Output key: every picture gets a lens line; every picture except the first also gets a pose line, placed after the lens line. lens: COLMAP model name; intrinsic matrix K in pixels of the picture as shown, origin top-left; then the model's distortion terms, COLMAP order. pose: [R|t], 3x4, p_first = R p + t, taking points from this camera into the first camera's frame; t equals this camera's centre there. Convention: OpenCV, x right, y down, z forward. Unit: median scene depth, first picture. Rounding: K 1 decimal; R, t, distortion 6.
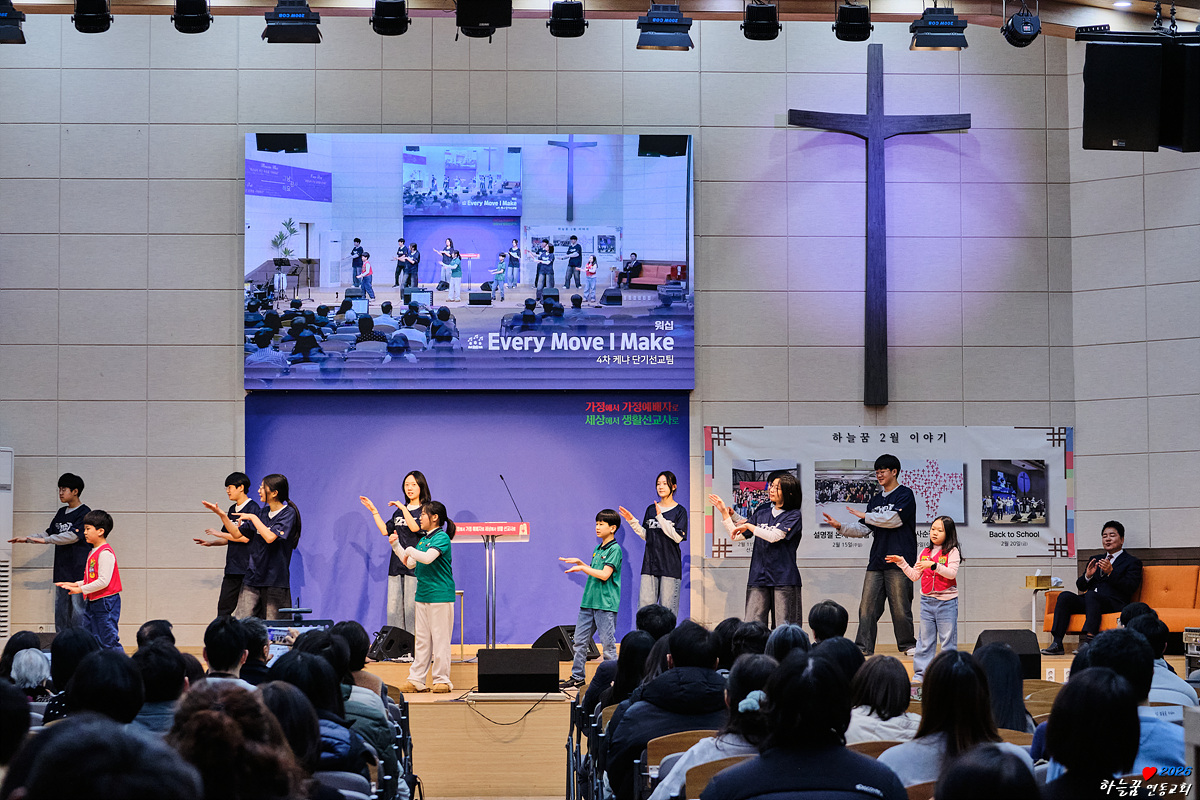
lens RADIAL K [[2776.4, 0, 597.7], [0, 2776.4, 402.8], [0, 0, 1]] dist [-0.099652, 0.000000]
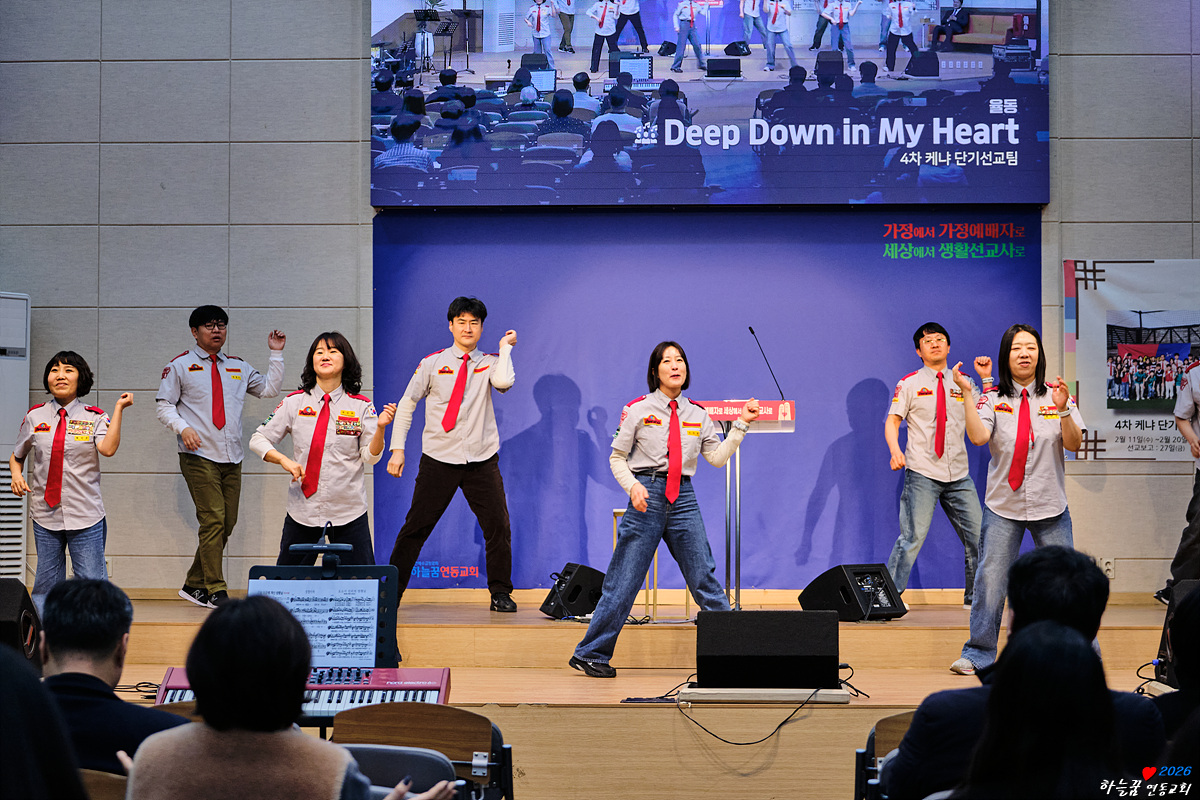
lens RADIAL K [[2808.0, 0, 613.4], [0, 2808.0, 400.1], [0, 0, 1]] dist [-0.125081, 0.000000]
pose [[0.995062, 0.000983, -0.099251, -0.002075], [0.002095, 0.999520, 0.030904, 0.021033], [0.099233, -0.030959, 0.994582, 0.329099]]
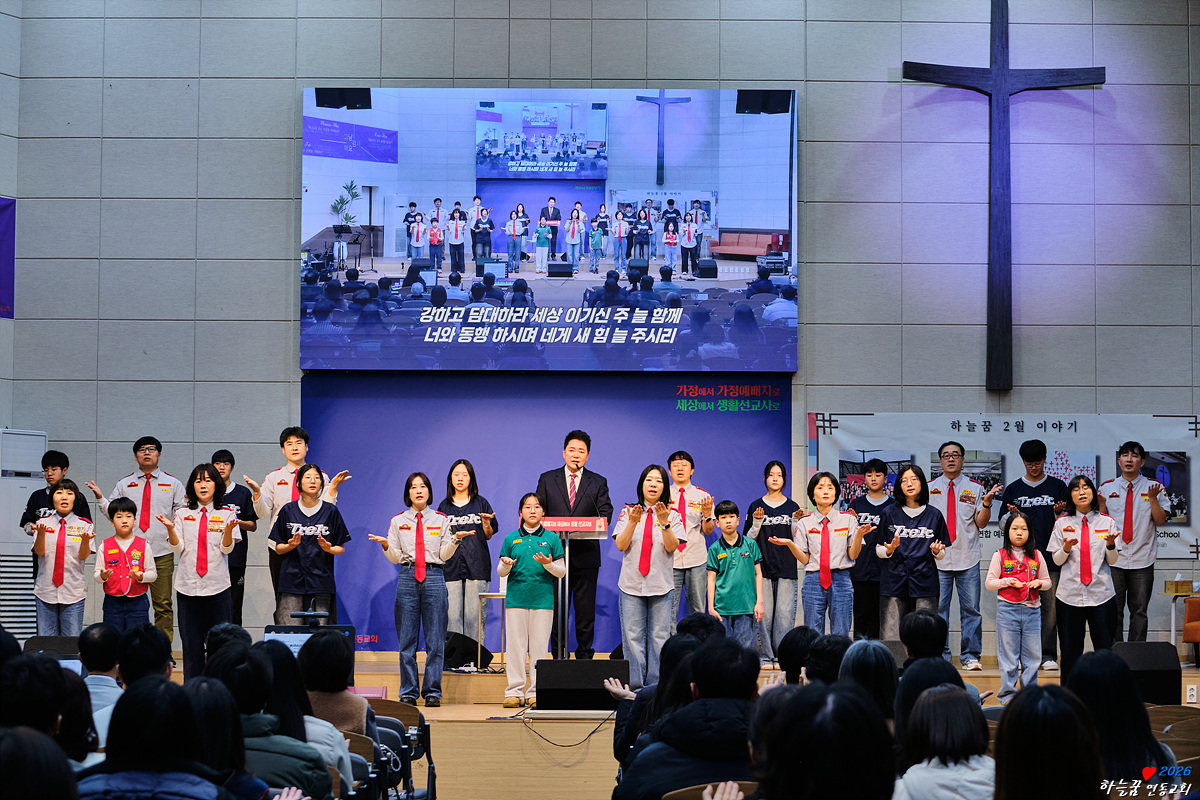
lens RADIAL K [[2763.3, 0, 606.5], [0, 2763.3, 408.5], [0, 0, 1]] dist [-0.162994, 0.000000]
pose [[0.998854, 0.005038, -0.047589, 0.015711], [-0.004984, 0.999987, 0.001266, 0.006351], [0.047595, -0.001028, 0.998866, 0.101593]]
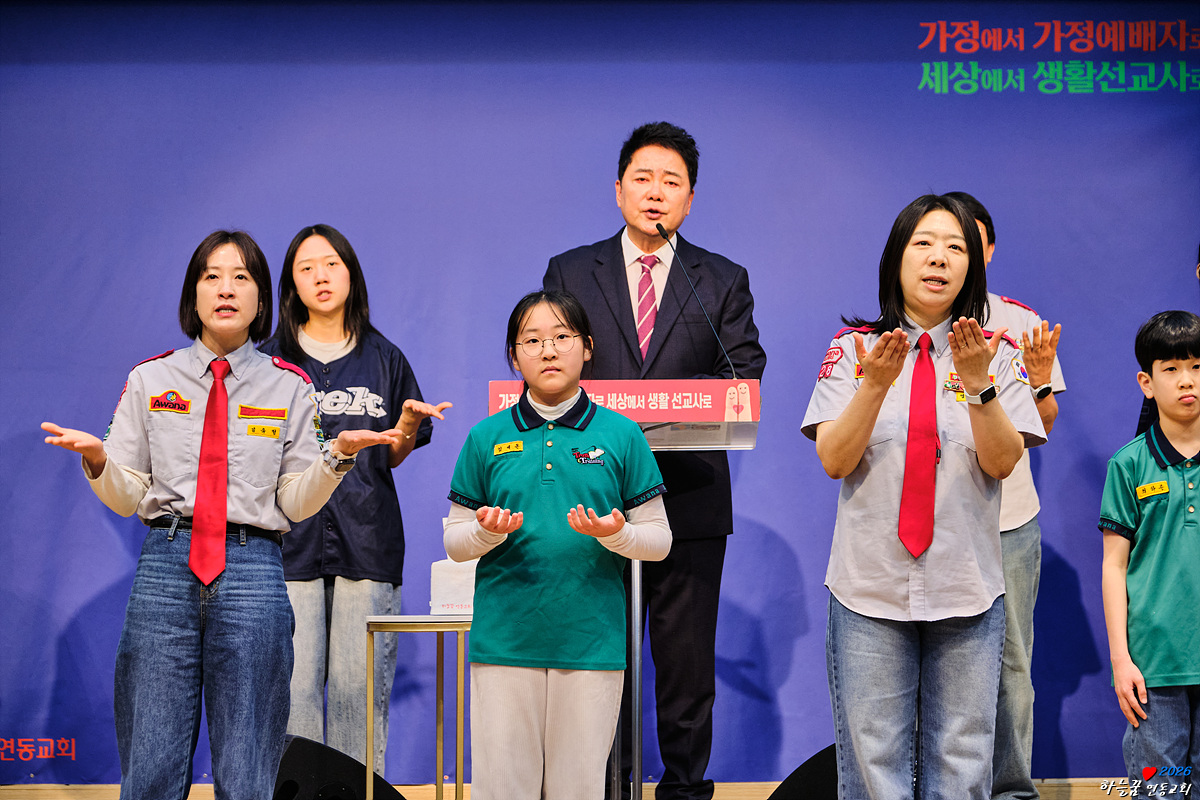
lens RADIAL K [[4812.6, 0, 598.2], [0, 4812.6, 400.8], [0, 0, 1]] dist [-0.066251, 0.000000]
pose [[0.999239, -0.001454, -0.038971, -0.019694], [0.002397, 0.999705, 0.024151, 0.029924], [0.038925, -0.024226, 0.998948, 0.446740]]
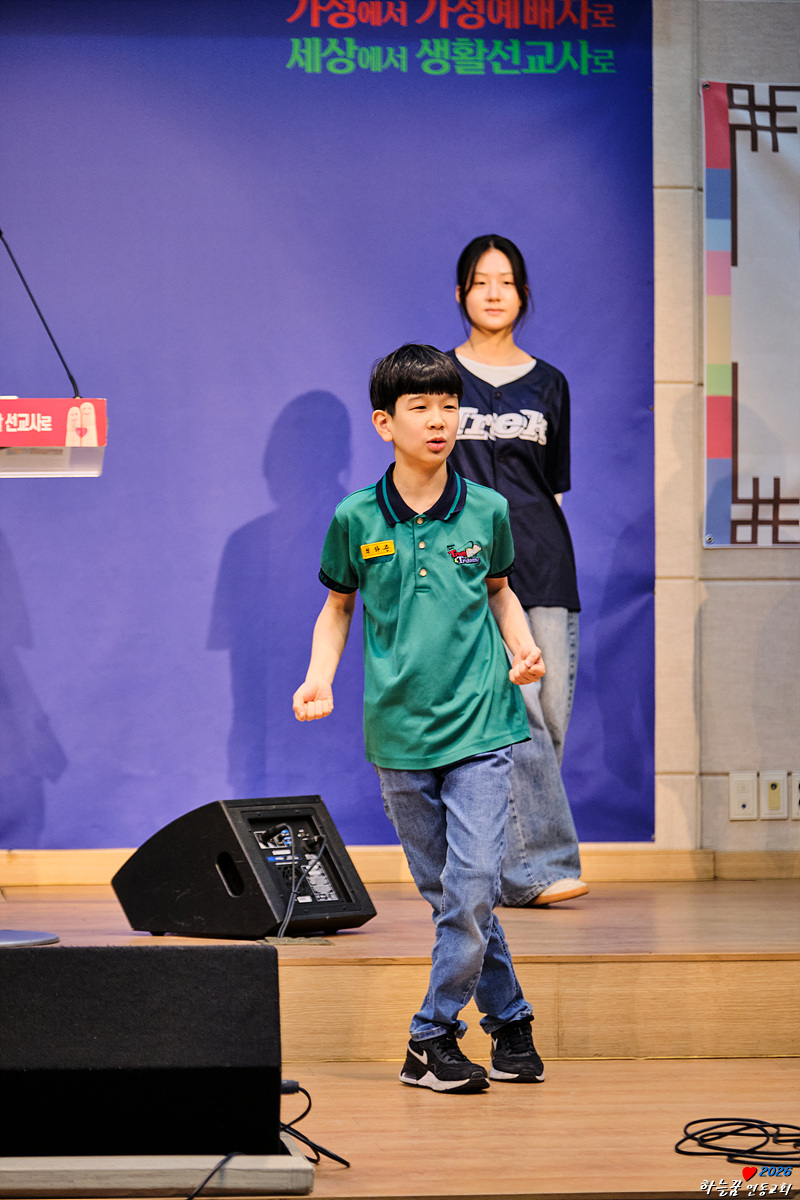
lens RADIAL K [[5191.4, 0, 401.8], [0, 5191.4, 601.7], [0, 0, 1]] dist [-0.238644, 0.000000]
pose [[0.998657, 0.002578, 0.051738, -0.019901], [-0.005792, 0.998055, 0.062068, 0.028980], [-0.051478, -0.062284, 0.996730, 0.471854]]
